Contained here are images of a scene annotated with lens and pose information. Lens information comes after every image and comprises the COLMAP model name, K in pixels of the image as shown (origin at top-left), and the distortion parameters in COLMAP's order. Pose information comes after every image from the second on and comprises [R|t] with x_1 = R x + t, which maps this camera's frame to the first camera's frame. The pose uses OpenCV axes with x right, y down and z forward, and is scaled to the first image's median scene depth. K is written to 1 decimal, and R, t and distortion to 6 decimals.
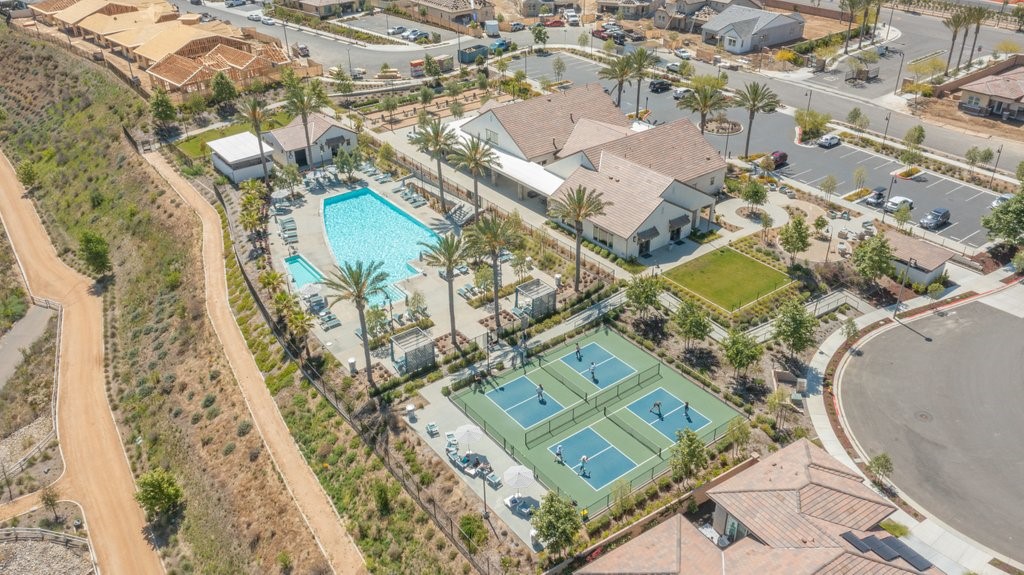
lens RADIAL K [[803.1, 0, 512.0], [0, 803.1, 287.5], [0, 0, 1]] dist [-0.014297, 0.013740]
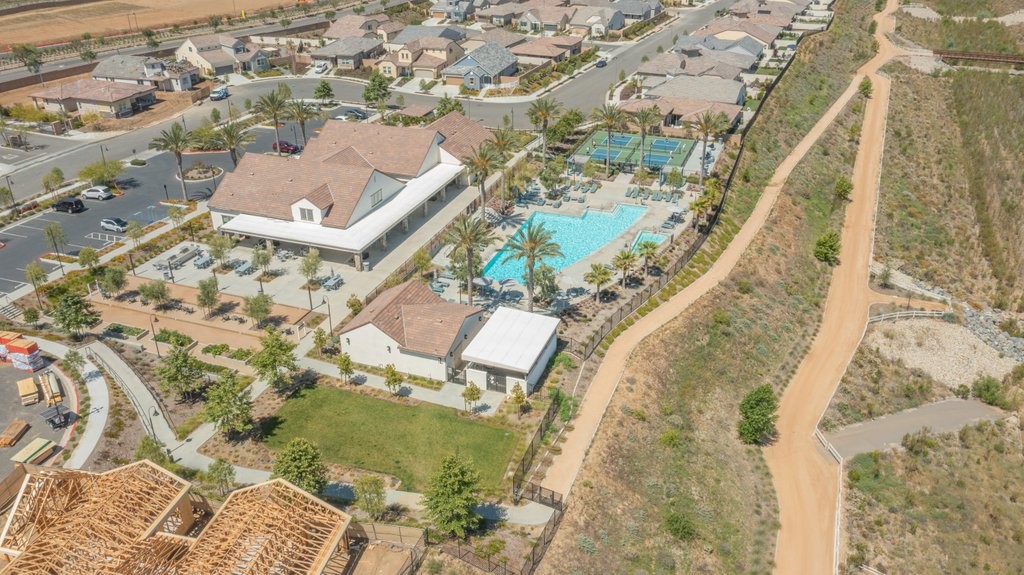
lens RADIAL K [[803.1, 0, 512.0], [0, 803.1, 287.5], [0, 0, 1]] dist [-0.014297, 0.013740]
pose [[-0.539864, -0.369375, 0.756379, -0.871204], [0.441090, 0.641187, 0.627948, -0.651188], [-0.716929, 0.672637, -0.183226, 1.156607]]
